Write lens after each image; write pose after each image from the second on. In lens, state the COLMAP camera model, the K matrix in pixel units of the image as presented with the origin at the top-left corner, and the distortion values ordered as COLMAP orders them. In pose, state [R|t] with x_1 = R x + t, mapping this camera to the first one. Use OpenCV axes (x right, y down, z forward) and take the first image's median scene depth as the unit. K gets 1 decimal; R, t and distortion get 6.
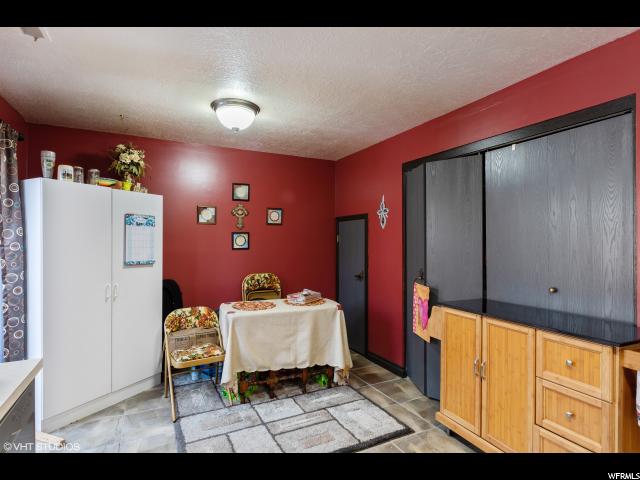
lens RADIAL K [[334.0, 0, 318.2], [0, 334.0, 243.4], [0, 0, 1]] dist [-0.002585, 0.000657]
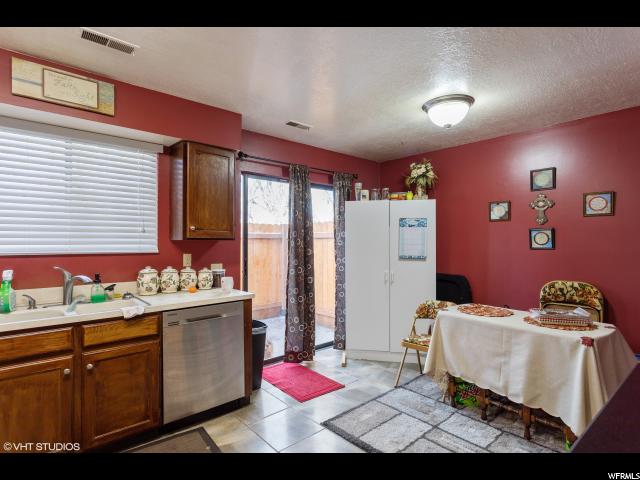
lens RADIAL K [[334.0, 0, 318.2], [0, 334.0, 243.4], [0, 0, 1]] dist [-0.002585, 0.000657]
pose [[0.251069, 0.005001, -0.967956, 0.589588], [-0.002493, 0.999987, 0.004520, 0.002726], [0.967966, 0.001278, 0.251078, 0.364191]]
